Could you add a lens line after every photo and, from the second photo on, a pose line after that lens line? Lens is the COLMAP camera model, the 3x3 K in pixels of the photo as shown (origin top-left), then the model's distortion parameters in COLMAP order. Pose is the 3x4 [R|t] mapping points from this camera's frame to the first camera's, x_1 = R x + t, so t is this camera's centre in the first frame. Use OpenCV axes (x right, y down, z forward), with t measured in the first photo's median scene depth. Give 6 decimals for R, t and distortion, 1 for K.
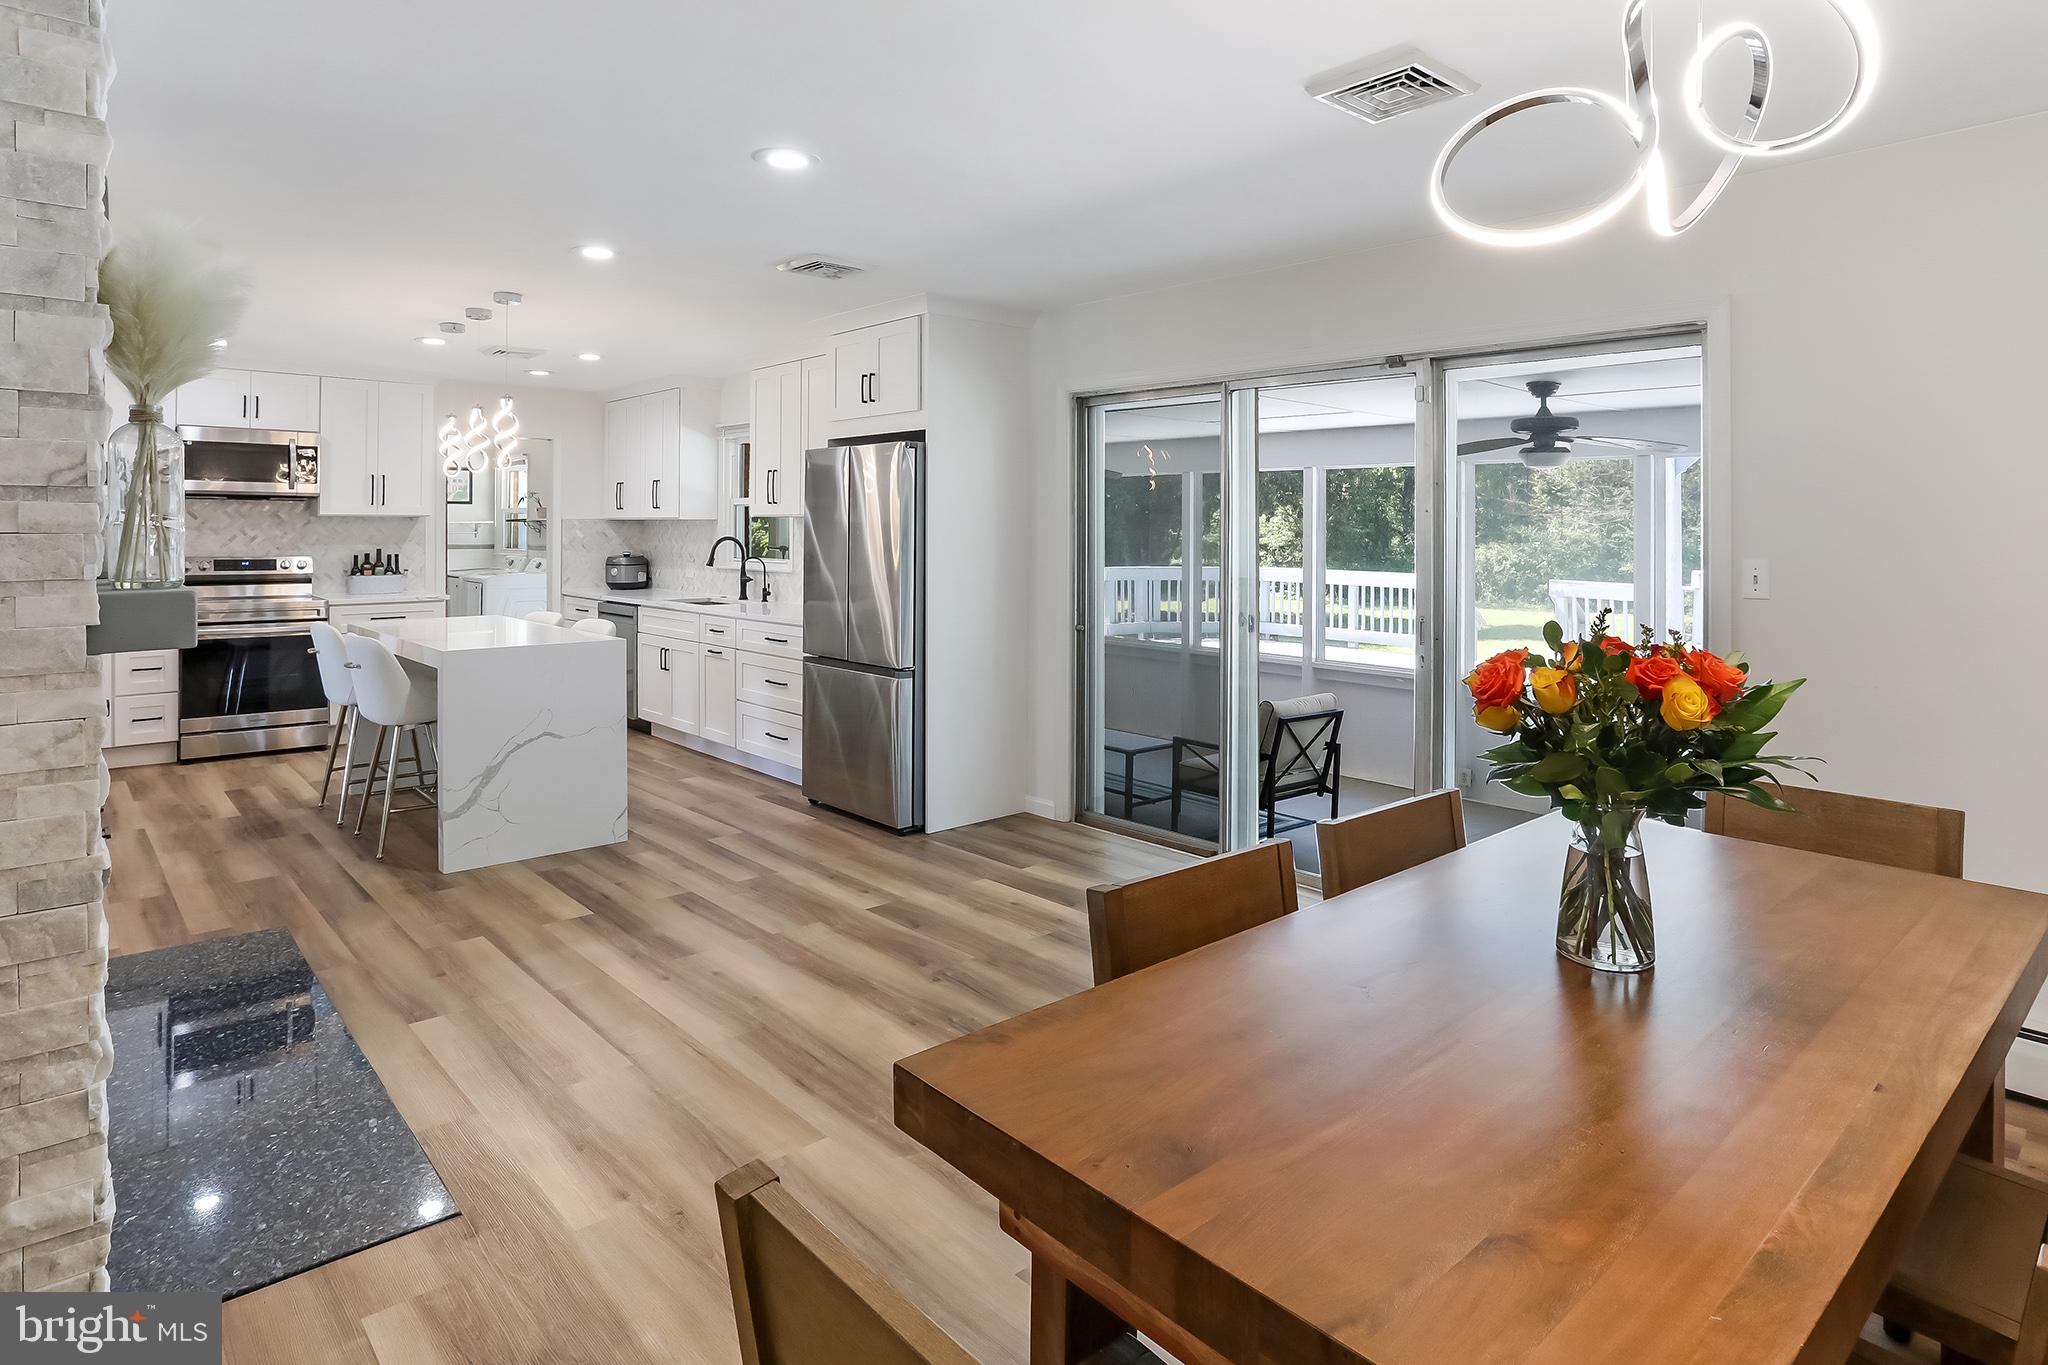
lens RADIAL K [[1127.2, 0, 996.0], [0, 1127.2, 521.2], [0, 0, 1]] dist [-0.030341, 0.007015]
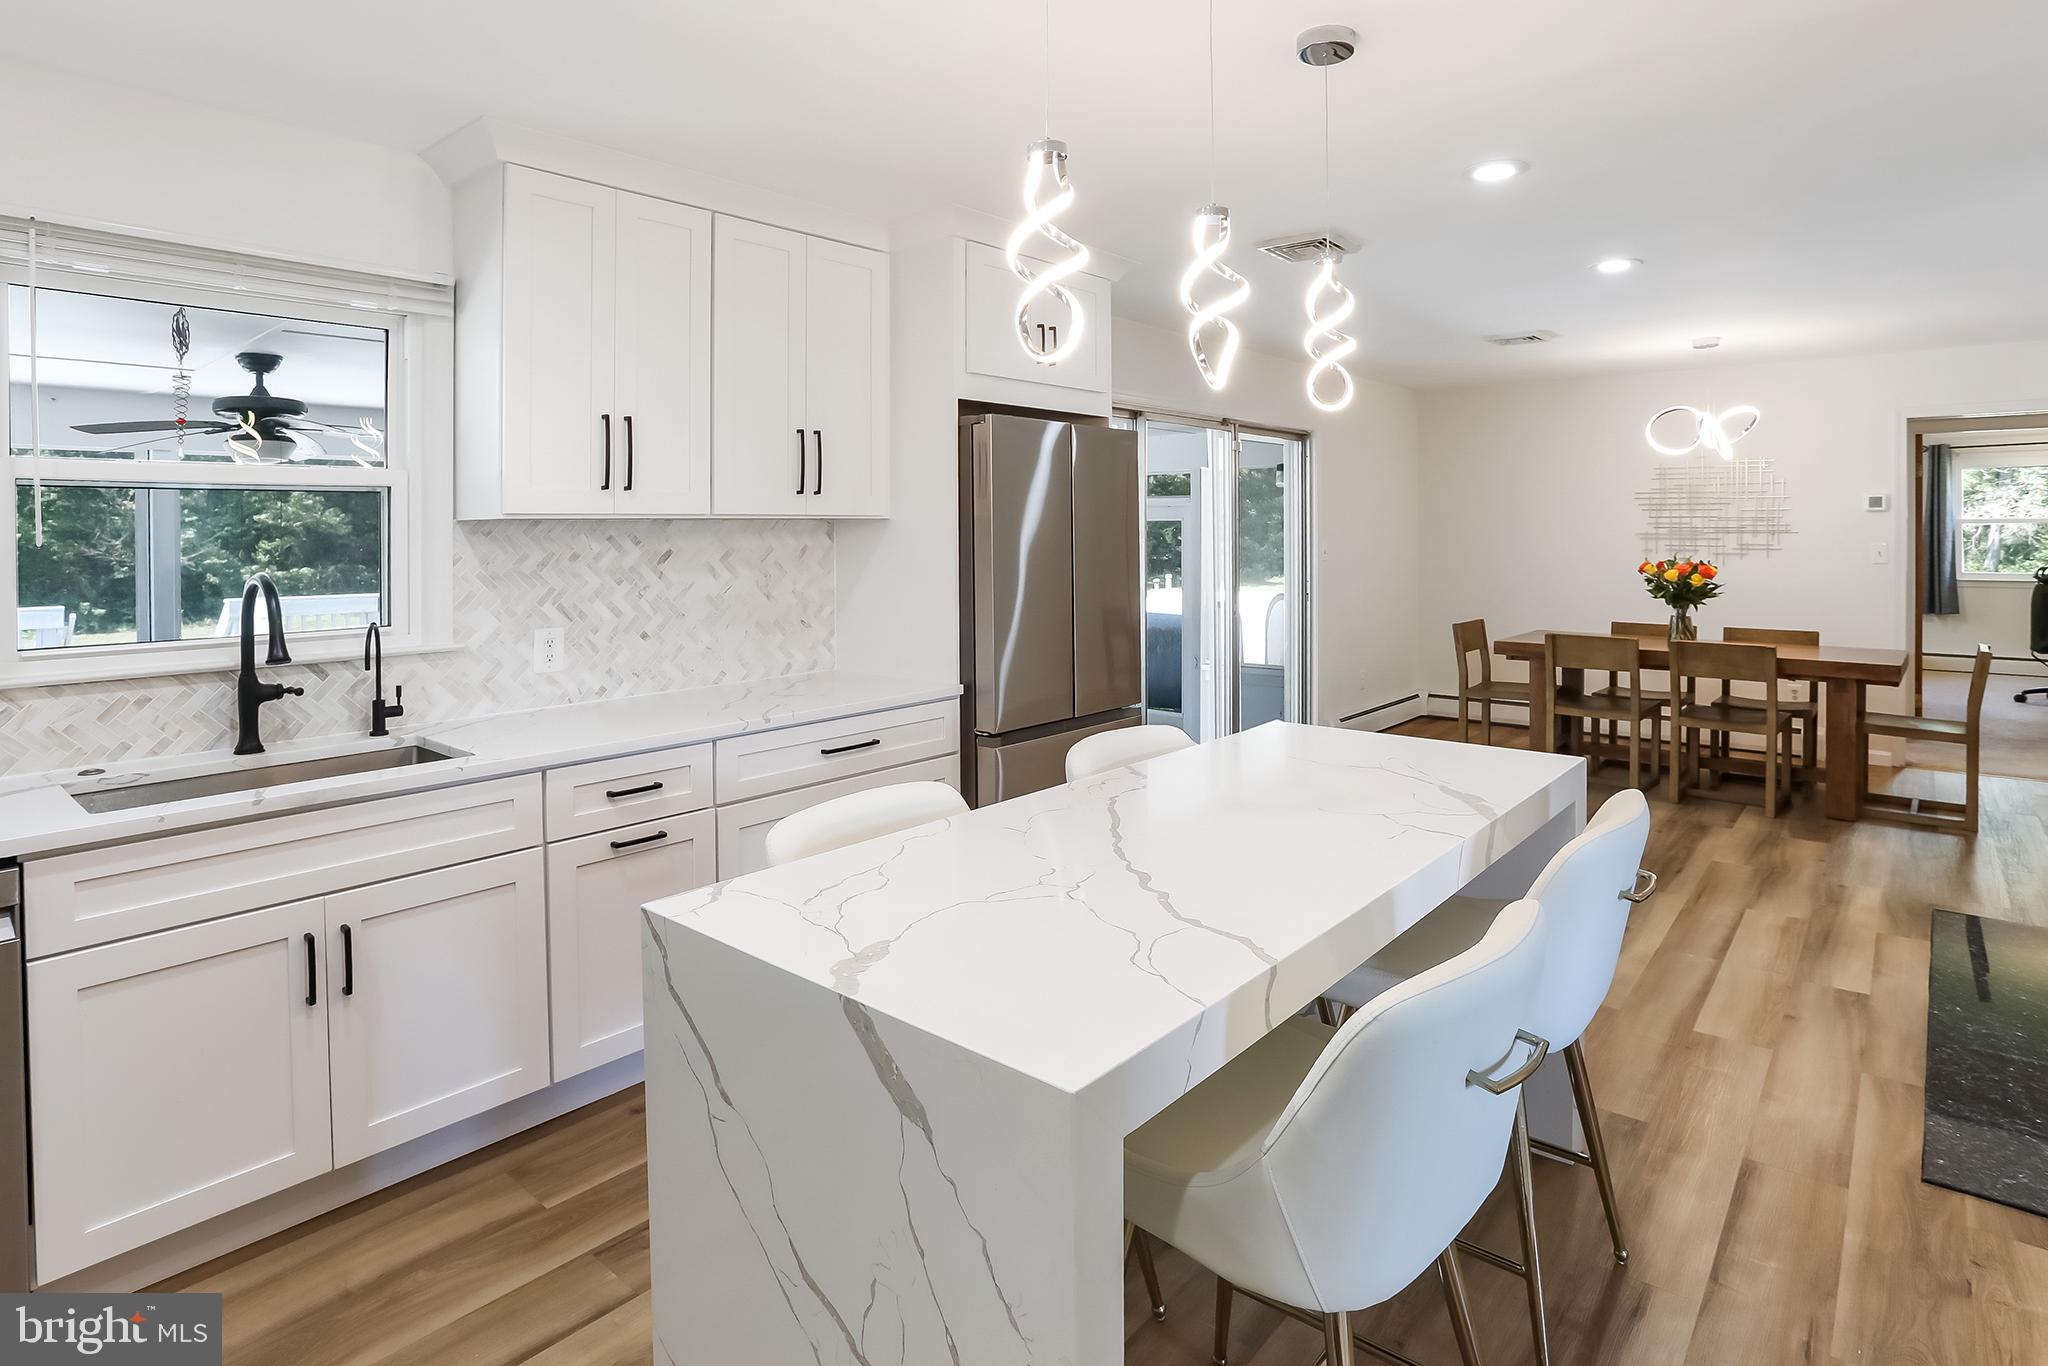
lens RADIAL K [[1127.2, 0, 1025.9], [0, 1127.2, 536.6], [0, 0, 1]] dist [-0.030341, 0.007015]
pose [[-0.151784, -0.011821, 0.988343, -0.601527], [-0.001240, 0.999930, 0.011769, -0.001888], [-0.988413, 0.000561, -0.151788, 0.814537]]
